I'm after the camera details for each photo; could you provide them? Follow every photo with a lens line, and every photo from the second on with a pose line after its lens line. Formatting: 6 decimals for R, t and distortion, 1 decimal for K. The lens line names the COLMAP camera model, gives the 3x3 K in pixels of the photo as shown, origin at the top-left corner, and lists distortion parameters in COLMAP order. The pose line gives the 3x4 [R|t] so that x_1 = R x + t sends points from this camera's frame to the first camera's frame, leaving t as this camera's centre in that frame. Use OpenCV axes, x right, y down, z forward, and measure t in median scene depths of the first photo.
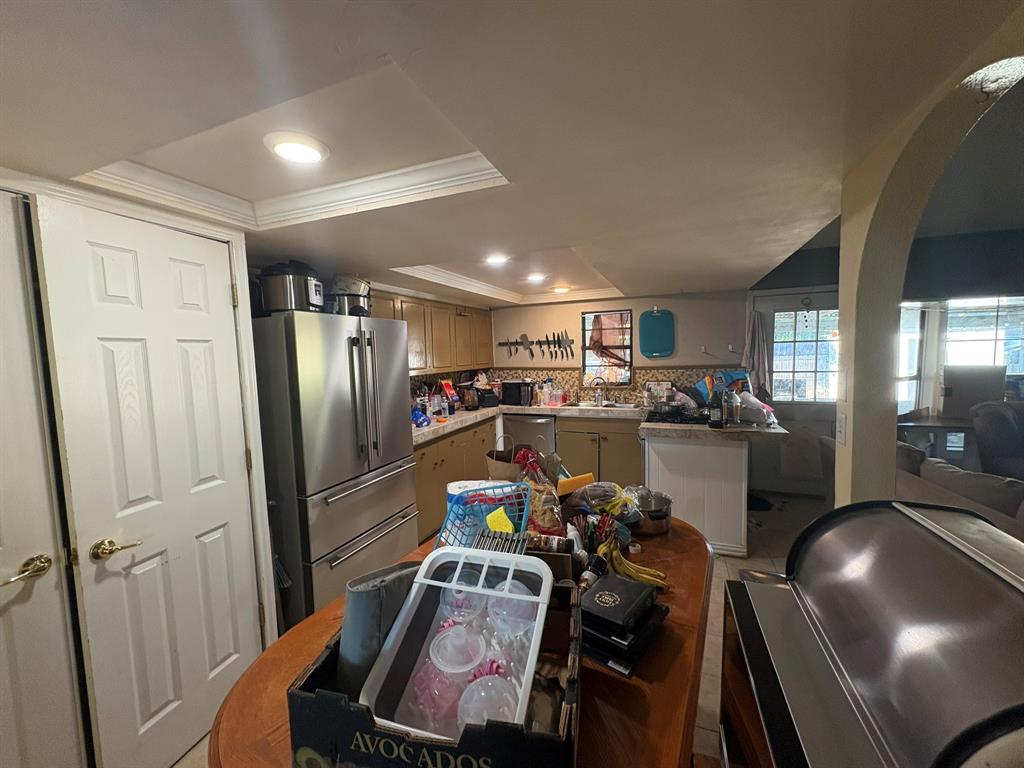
lens RADIAL K [[407.7, 0, 504.9], [0, 407.7, 386.6], [0, 0, 1]] dist [0.000247, 0.000363]
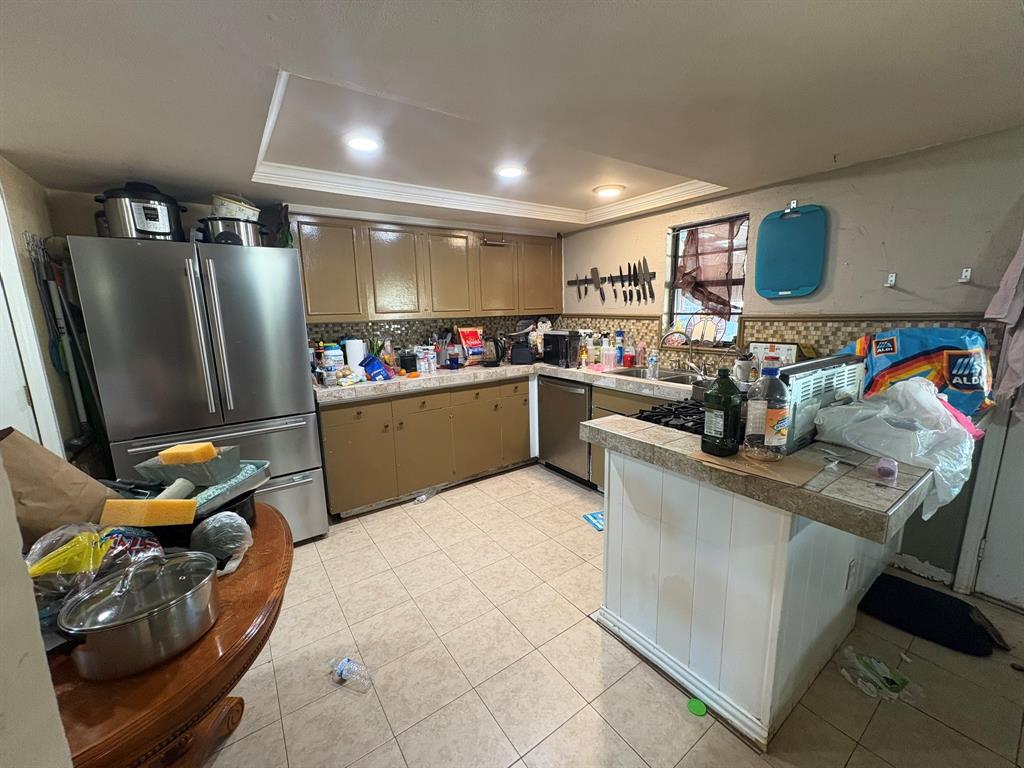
lens RADIAL K [[407.7, 0, 509.8], [0, 407.7, 382.6], [0, 0, 1]] dist [0.000247, 0.000363]
pose [[0.840474, 0.107031, -0.531176, 0.351719], [-0.048192, 0.991178, 0.123466, -0.010375], [0.539705, -0.078171, 0.838217, 0.326117]]
